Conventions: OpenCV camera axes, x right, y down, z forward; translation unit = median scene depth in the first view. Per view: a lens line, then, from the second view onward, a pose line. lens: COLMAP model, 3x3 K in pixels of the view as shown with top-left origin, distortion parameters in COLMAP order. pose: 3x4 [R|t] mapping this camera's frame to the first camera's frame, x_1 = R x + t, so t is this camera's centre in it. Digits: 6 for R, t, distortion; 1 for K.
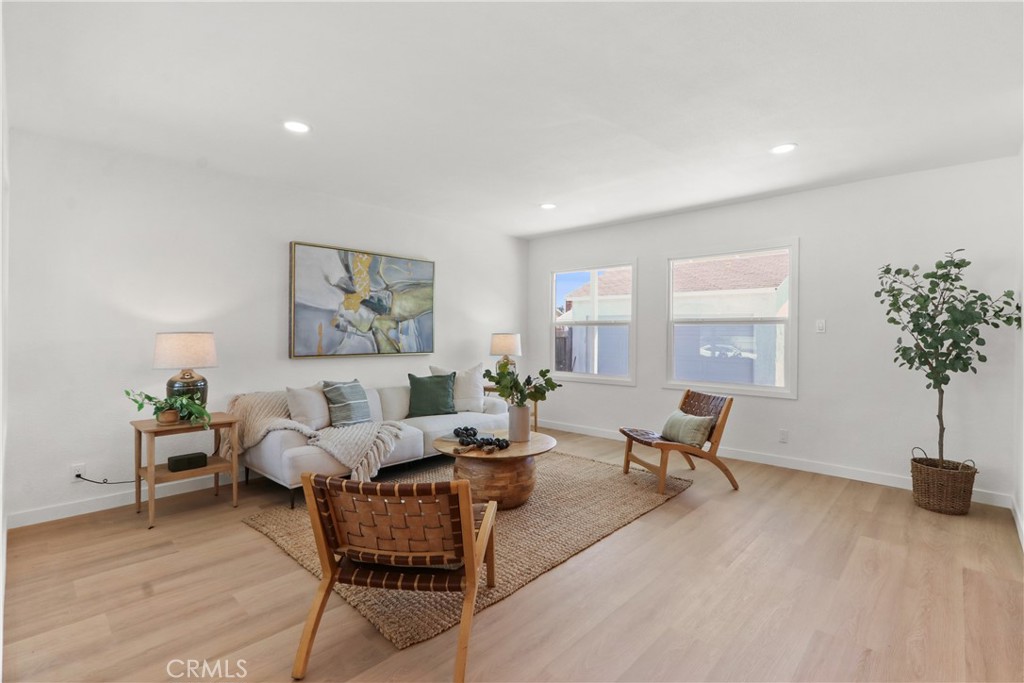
lens RADIAL K [[478.7, 0, 521.1], [0, 478.7, 347.1], [0, 0, 1]] dist [-0.024425, 0.008798]
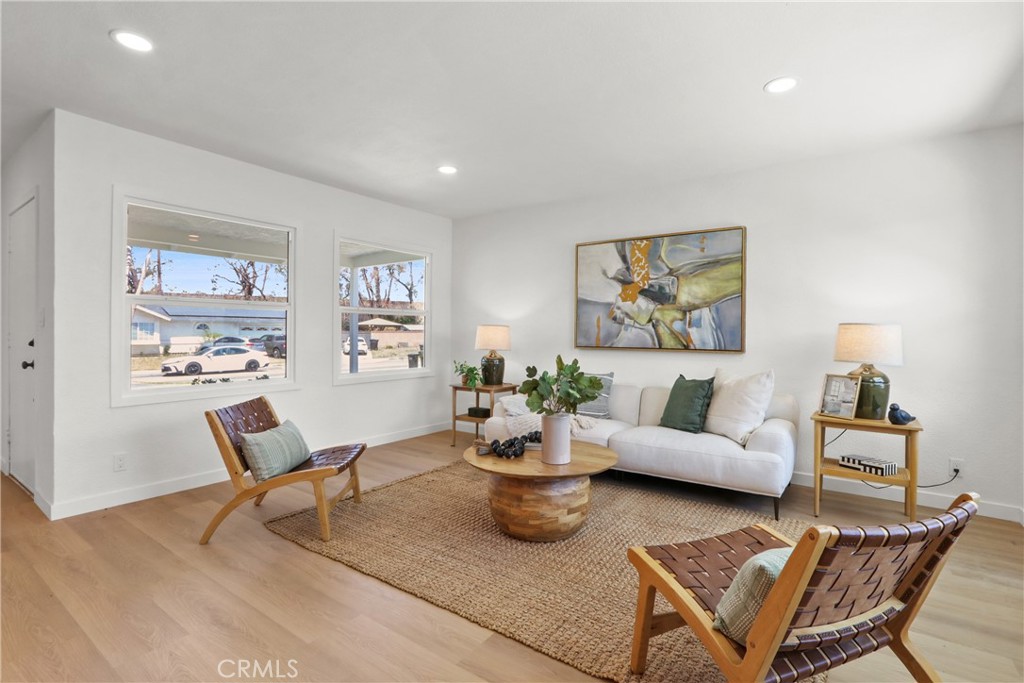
lens RADIAL K [[478.7, 0, 521.1], [0, 478.7, 347.1], [0, 0, 1]] dist [-0.024425, 0.008798]
pose [[0.135012, 0.031931, -0.990329, 0.551234], [-0.030924, 0.999130, 0.027999, -0.006069], [0.990361, 0.026845, 0.135882, 0.635762]]
